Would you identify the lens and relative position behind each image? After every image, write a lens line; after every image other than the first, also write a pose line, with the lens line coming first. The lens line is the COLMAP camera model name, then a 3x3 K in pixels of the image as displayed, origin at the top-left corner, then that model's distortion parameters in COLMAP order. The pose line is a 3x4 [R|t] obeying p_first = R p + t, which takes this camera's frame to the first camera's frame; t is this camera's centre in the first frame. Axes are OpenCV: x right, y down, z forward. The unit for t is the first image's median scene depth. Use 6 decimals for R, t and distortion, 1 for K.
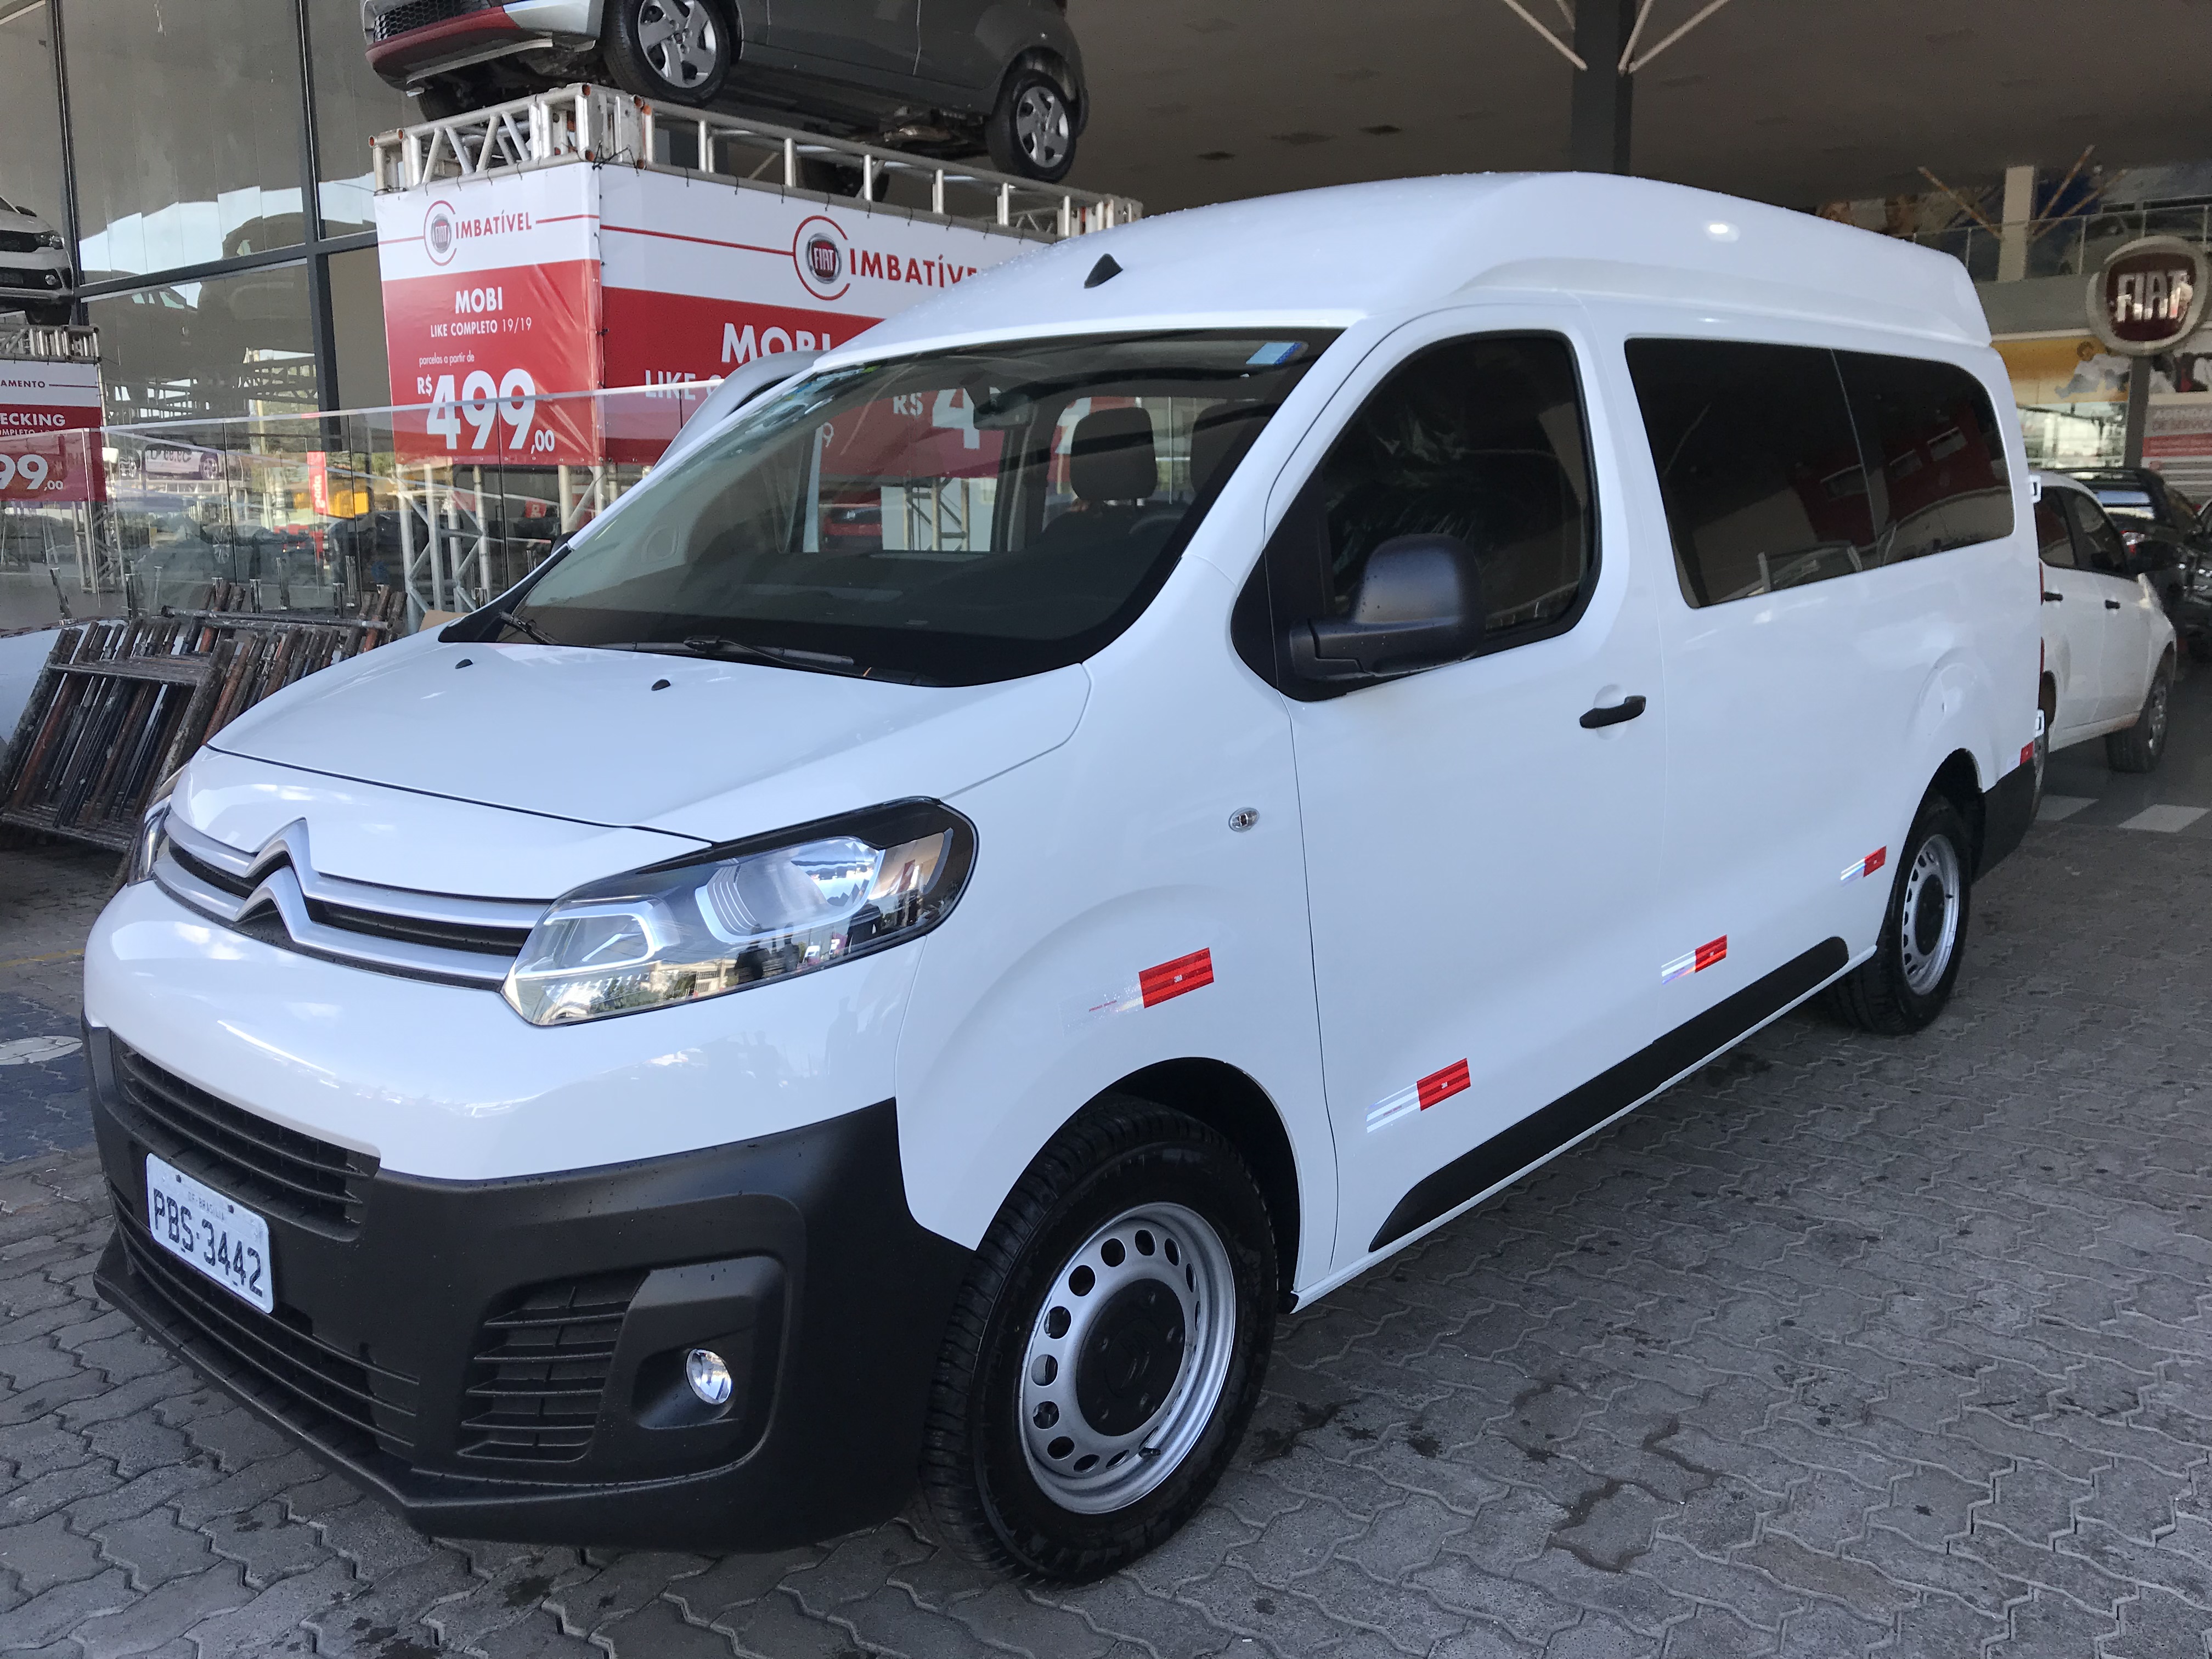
lens RADIAL K [[1752.4, 0, 1106.0], [0, 1752.4, 829.5], [0, 0, 1]] dist [0.003343, 0.011488]
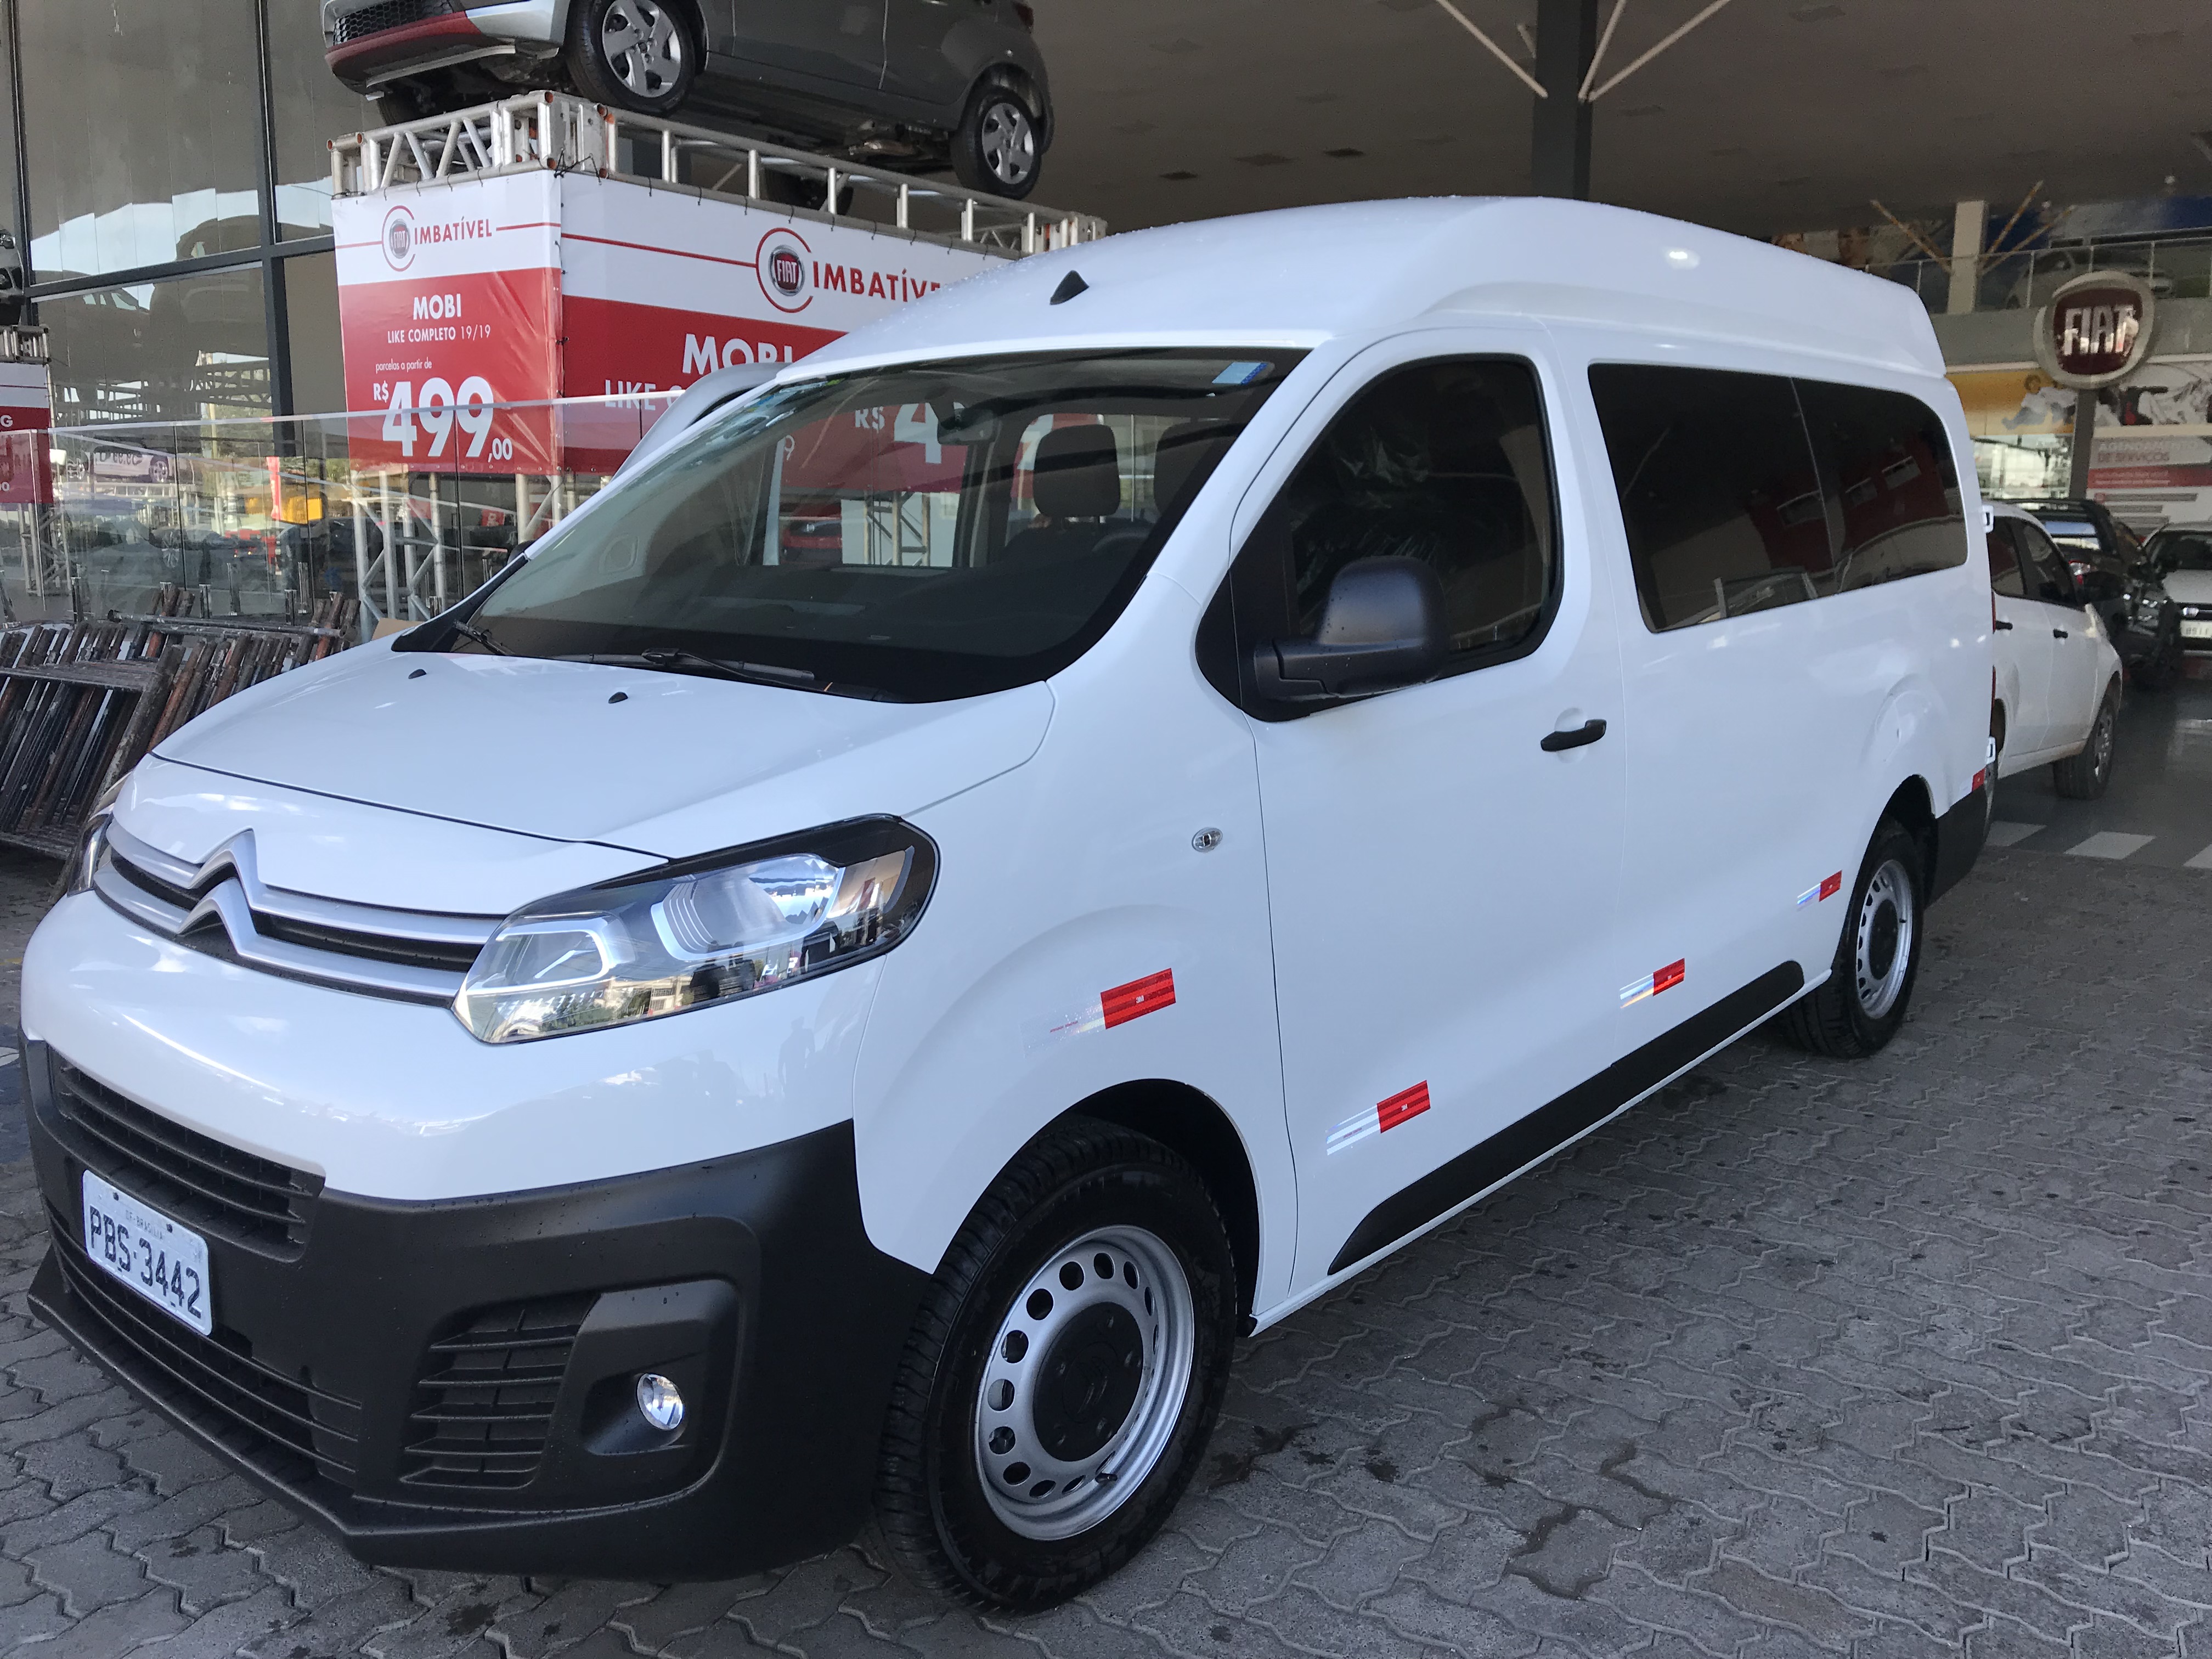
lens RADIAL K [[1752.4, 0, 1106.0], [0, 1752.4, 829.5], [0, 0, 1]] dist [0.003343, 0.011488]
pose [[0.999659, 0.009500, 0.024310, -0.000996], [-0.009277, 0.999914, -0.009268, -0.000619], [-0.024396, 0.009040, 0.999661, 0.002448]]
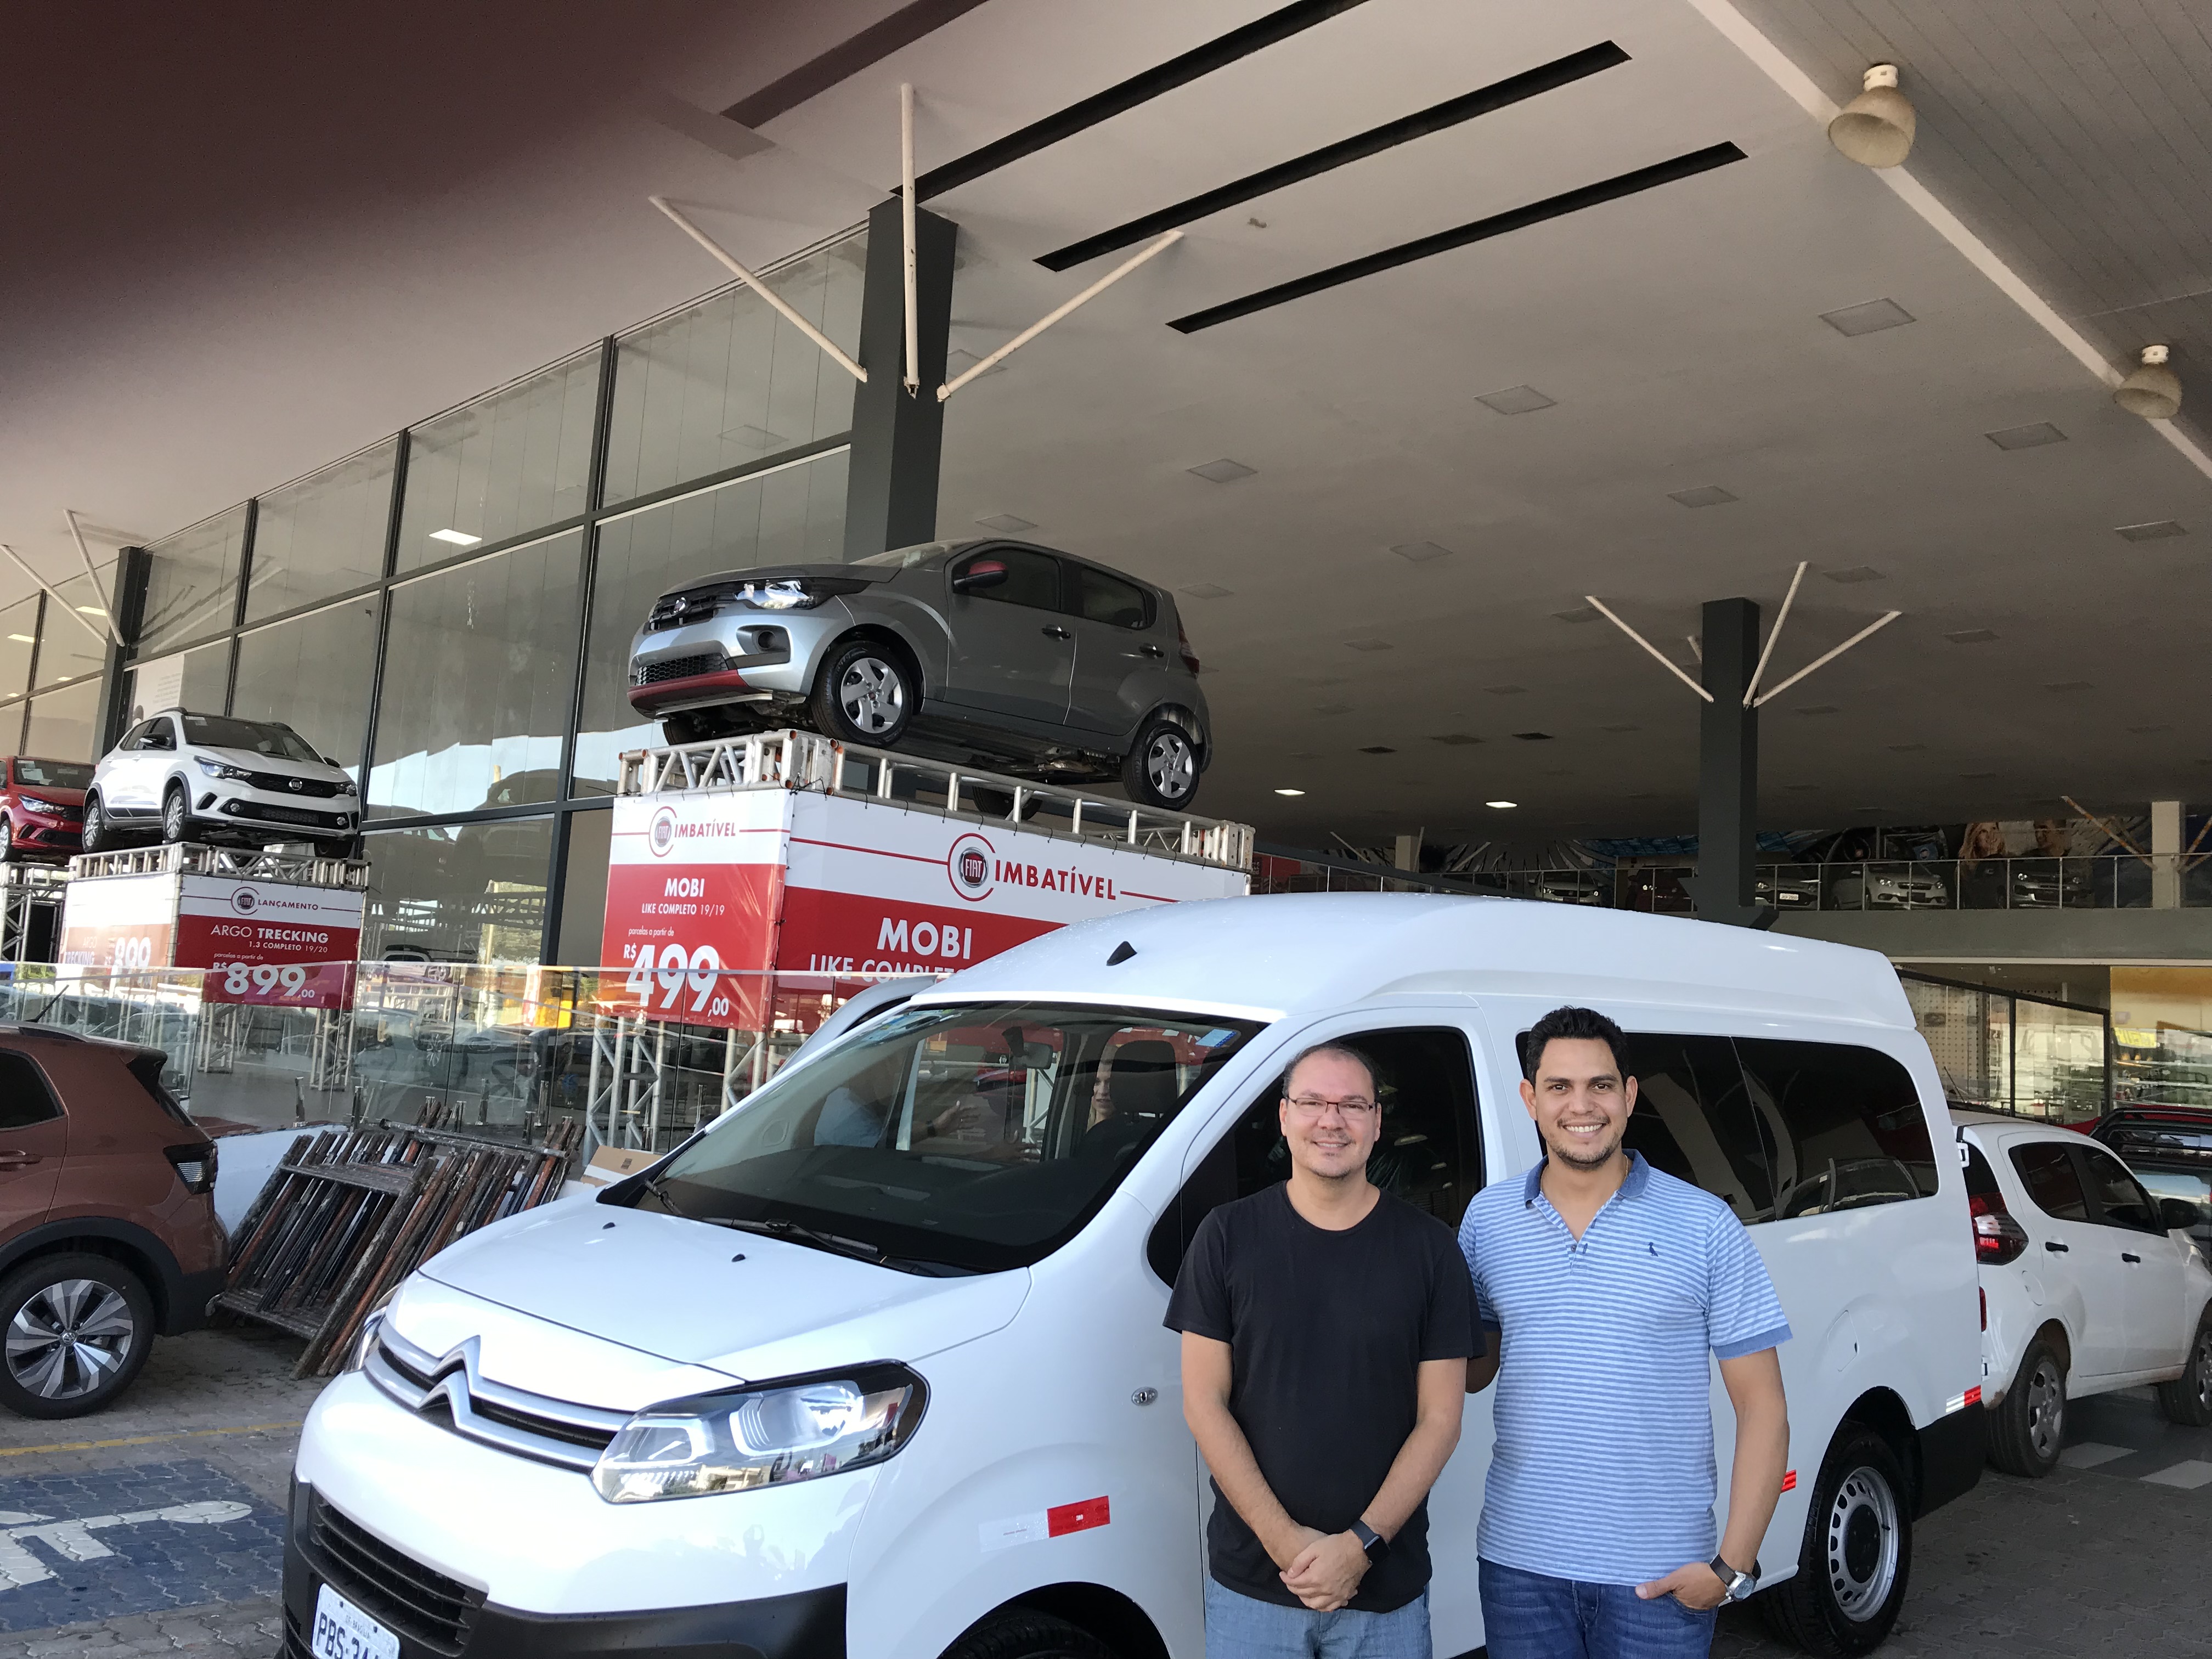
lens RADIAL K [[1794.8, 0, 1091.2], [0, 1794.8, 818.9], [0, 0, 1]] dist [0.017180, -0.035625]
pose [[0.991685, 0.051266, -0.118035, 0.066573], [-0.084510, 0.951159, -0.296907, -0.005215], [0.097049, 0.304414, 0.947583, -0.165967]]
